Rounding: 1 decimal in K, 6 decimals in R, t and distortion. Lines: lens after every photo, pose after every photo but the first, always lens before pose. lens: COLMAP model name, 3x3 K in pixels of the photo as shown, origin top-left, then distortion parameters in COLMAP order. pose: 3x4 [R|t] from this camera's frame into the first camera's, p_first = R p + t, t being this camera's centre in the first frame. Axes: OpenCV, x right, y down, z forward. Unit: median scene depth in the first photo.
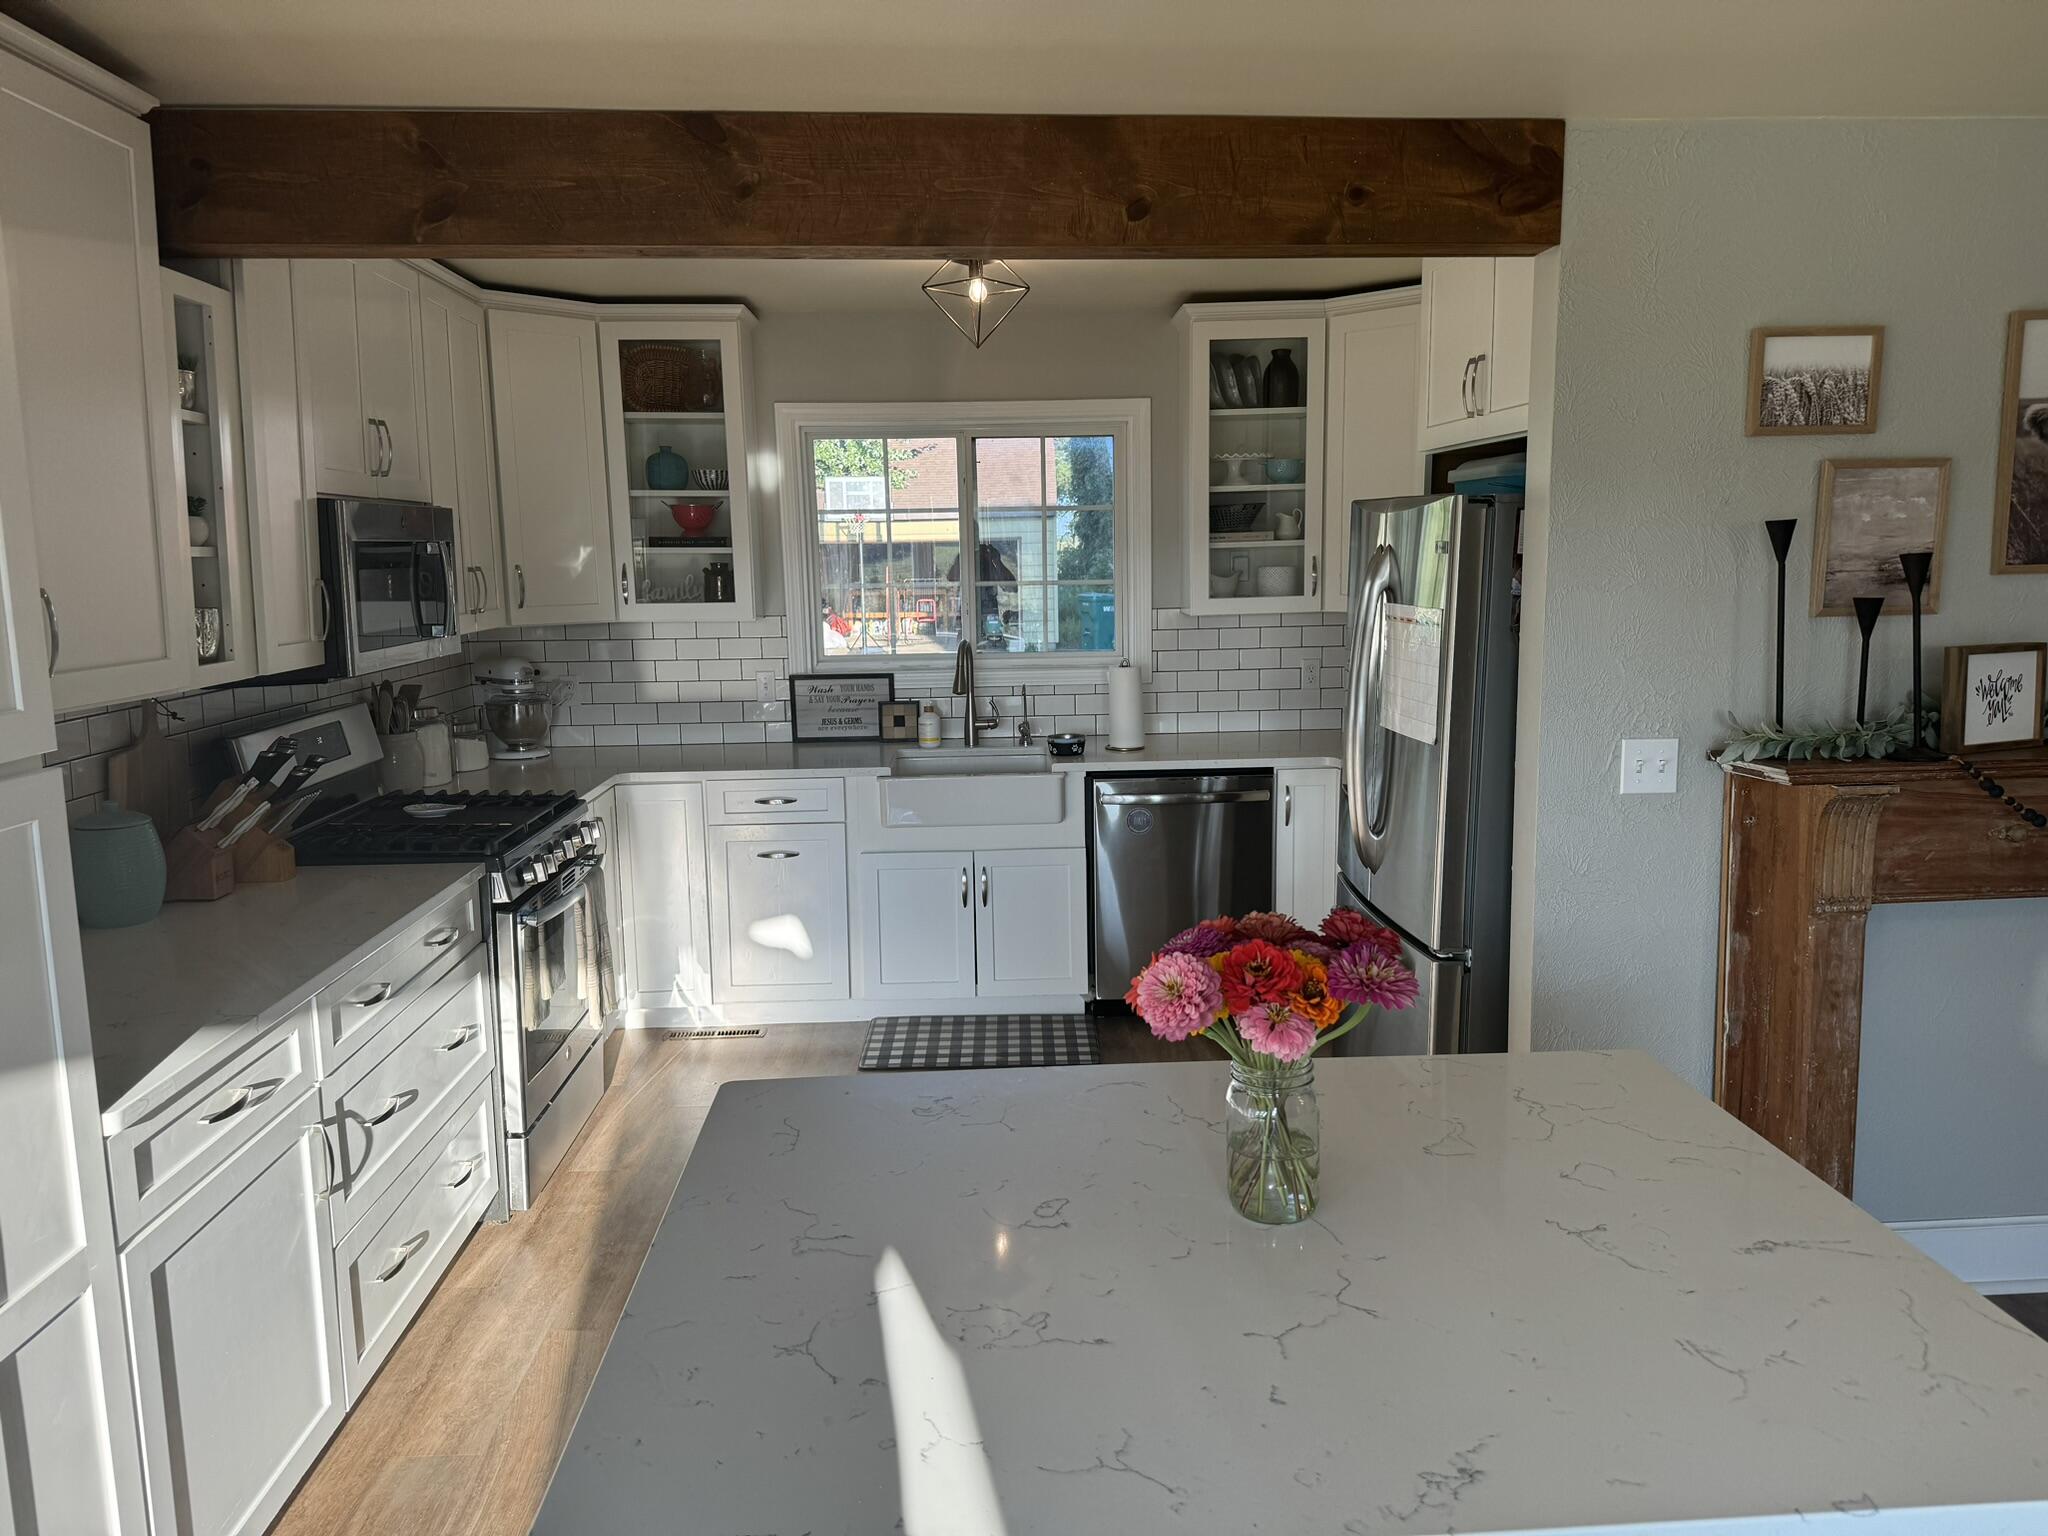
lens RADIAL K [[1436.8, 0, 1030.2], [0, 1436.8, 749.4], [0, 0, 1]] dist [0.050787, -0.056969]
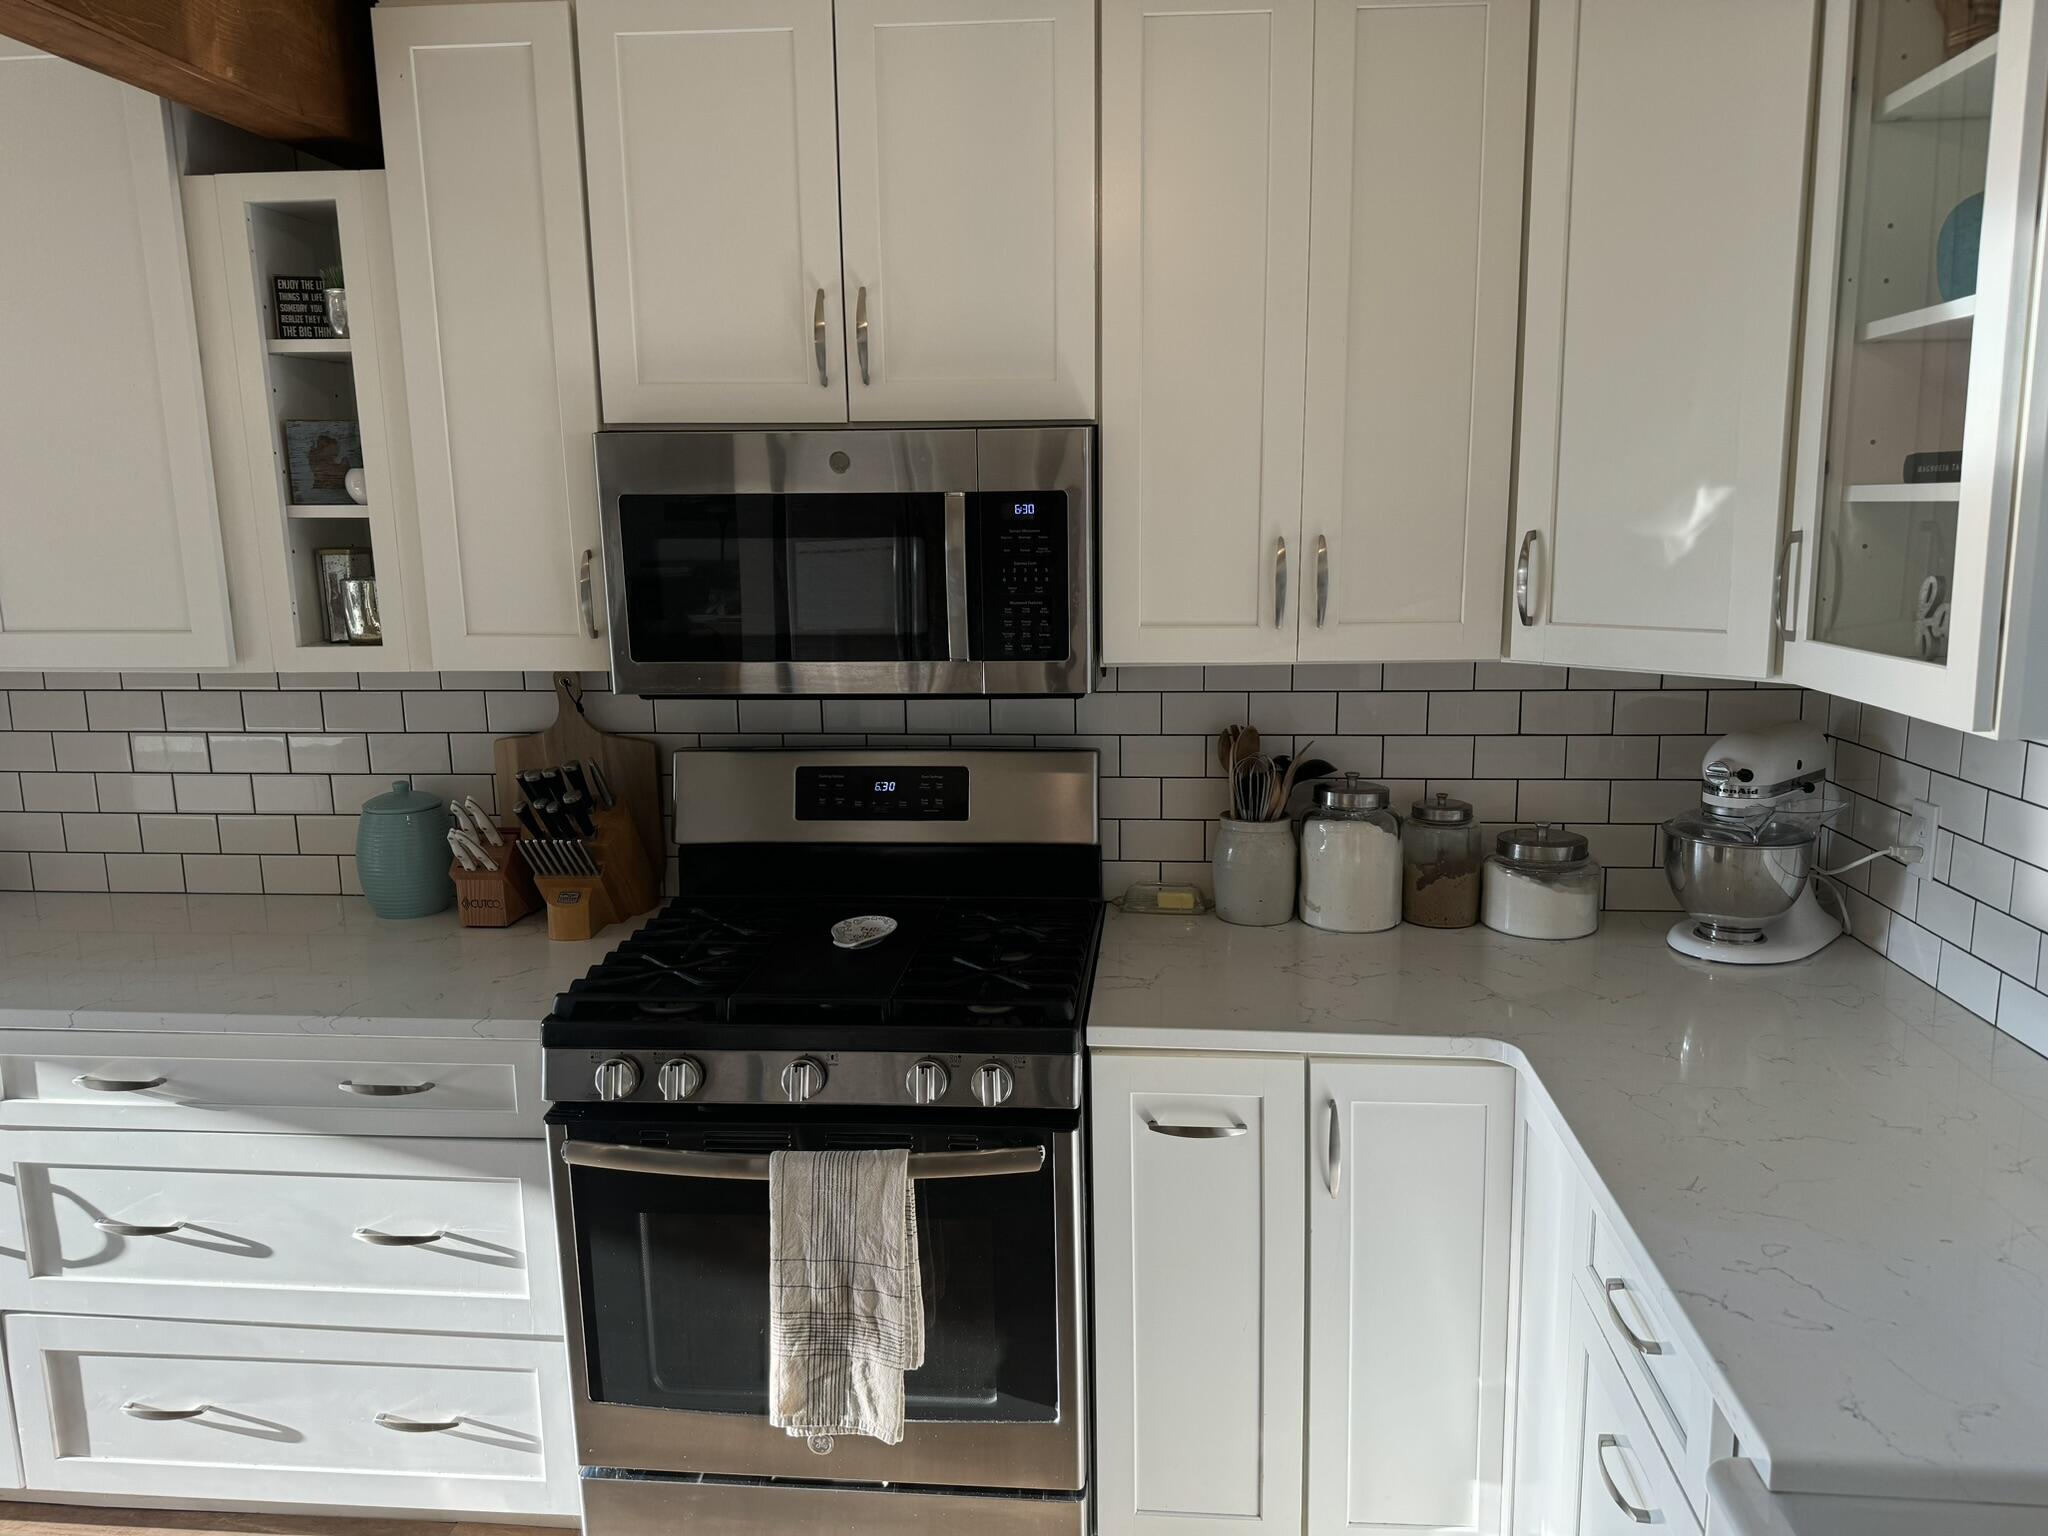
lens RADIAL K [[1436.8, 0, 1021.9], [0, 1436.8, 756.6], [0, 0, 1]] dist [0.050787, -0.056969]
pose [[-0.151077, 0.170060, -0.973784, 0.204077], [-0.126235, 0.973707, 0.189631, -0.199026], [0.980429, 0.151575, -0.125637, 1.453173]]
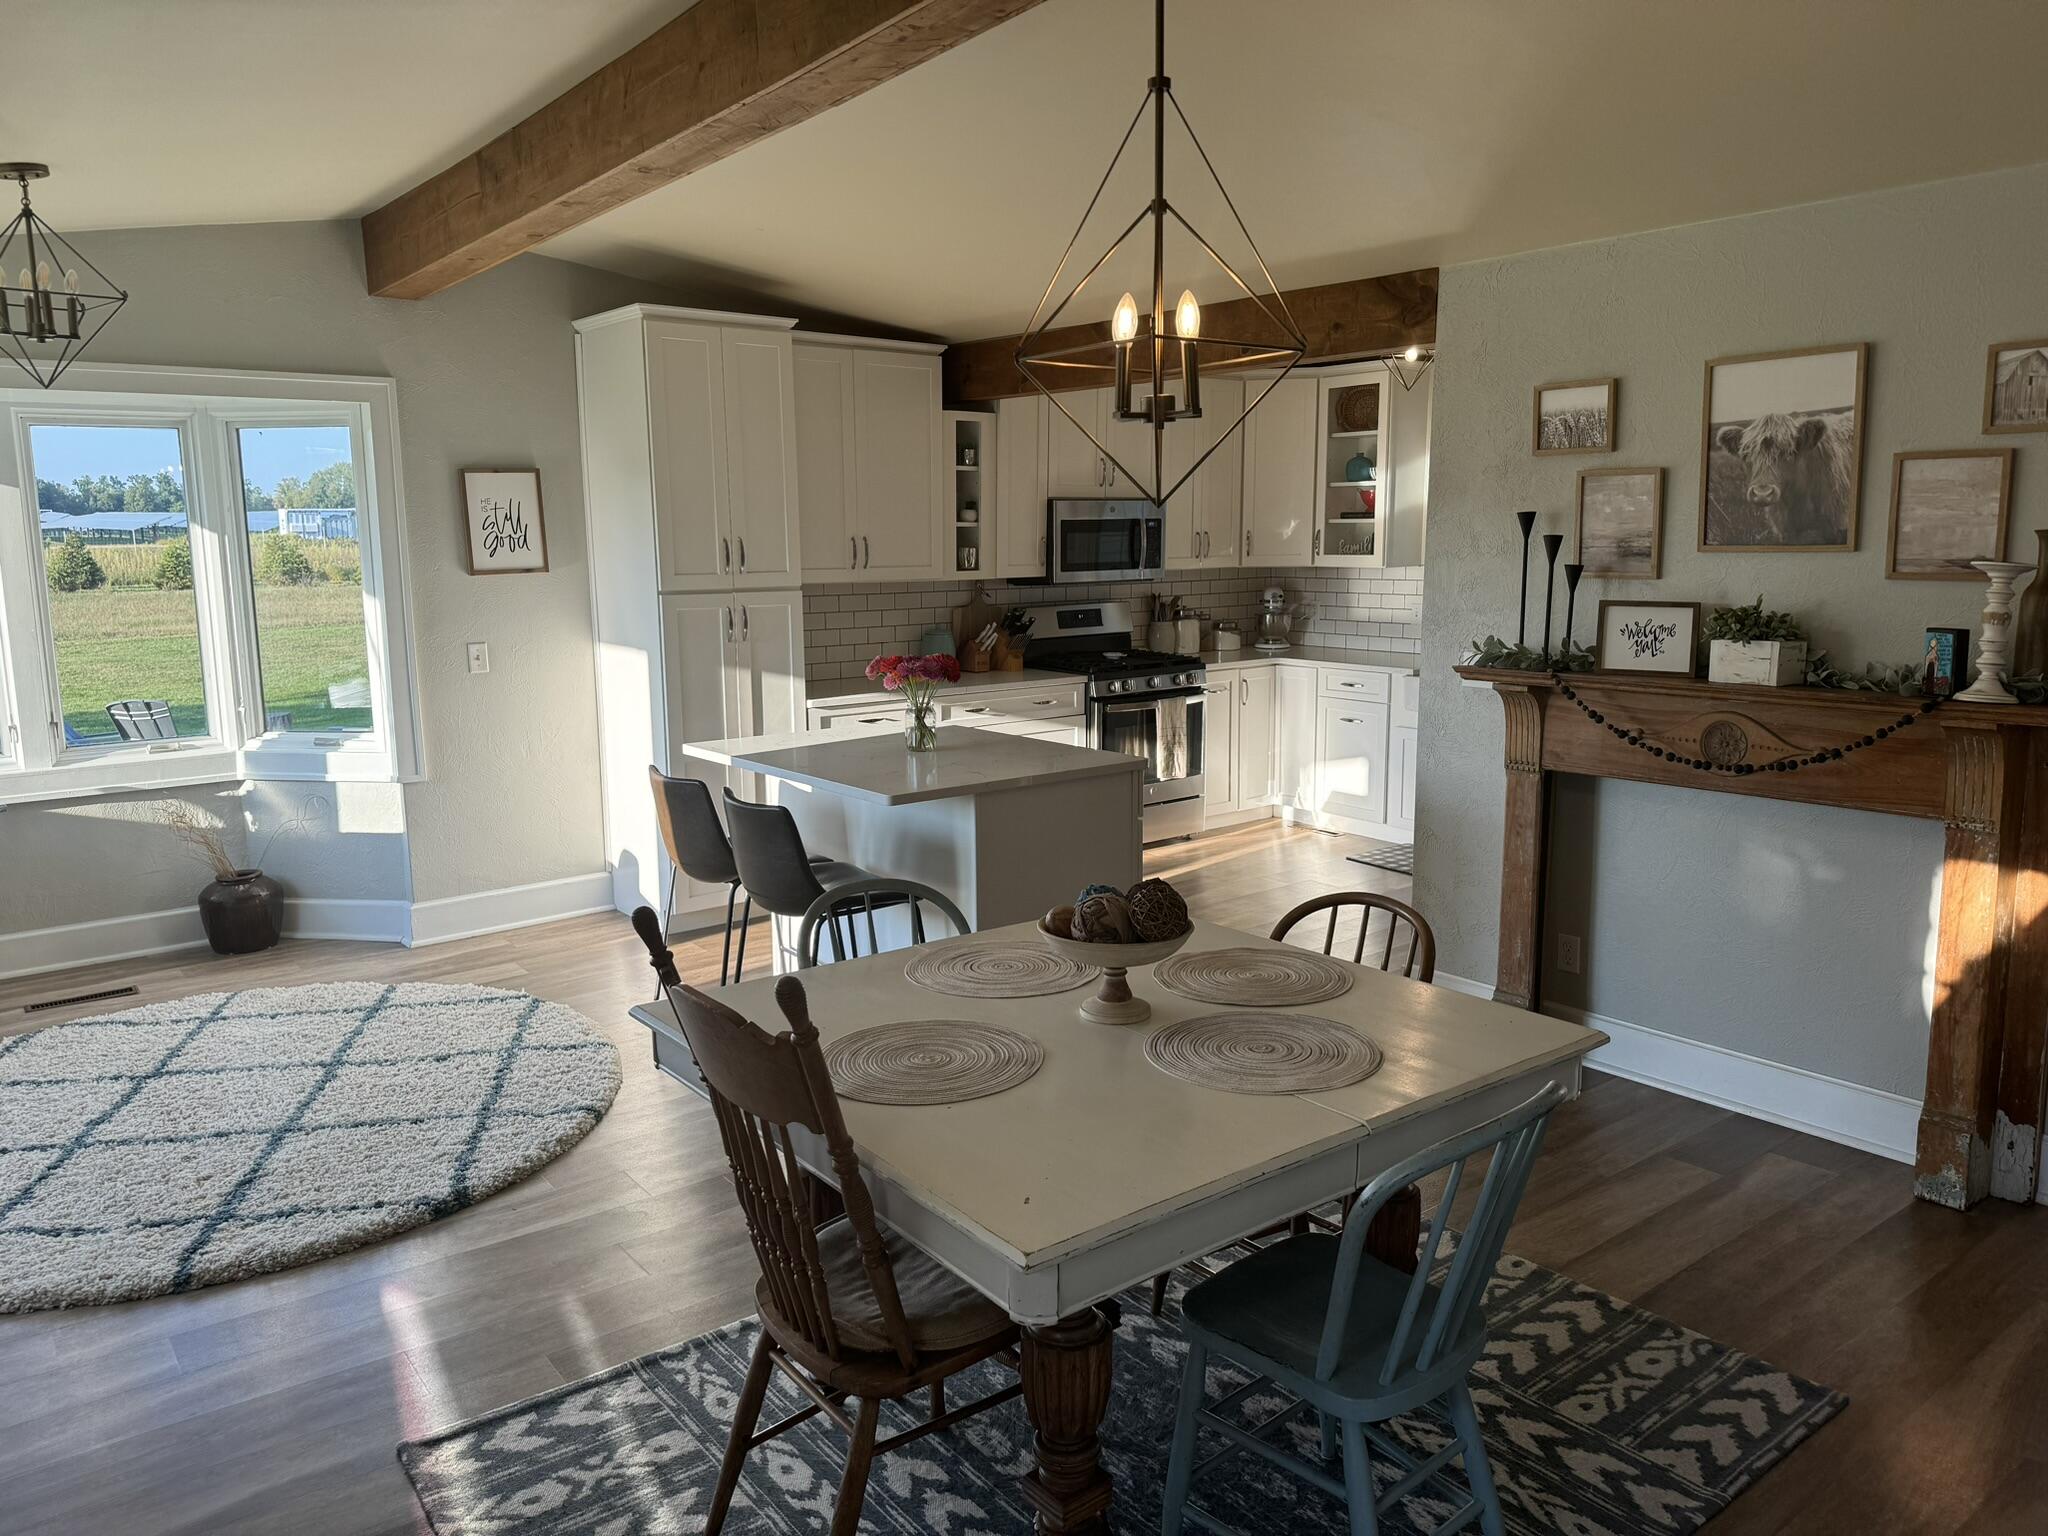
lens RADIAL K [[1436.8, 0, 1021.5], [0, 1436.8, 773.9], [0, 0, 1]] dist [0.050787, -0.056969]
pose [[0.568406, 0.150580, -0.808851, 1.456251], [-0.115017, 0.987998, 0.103105, 0.019055], [0.814669, 0.034426, 0.578903, -0.306270]]
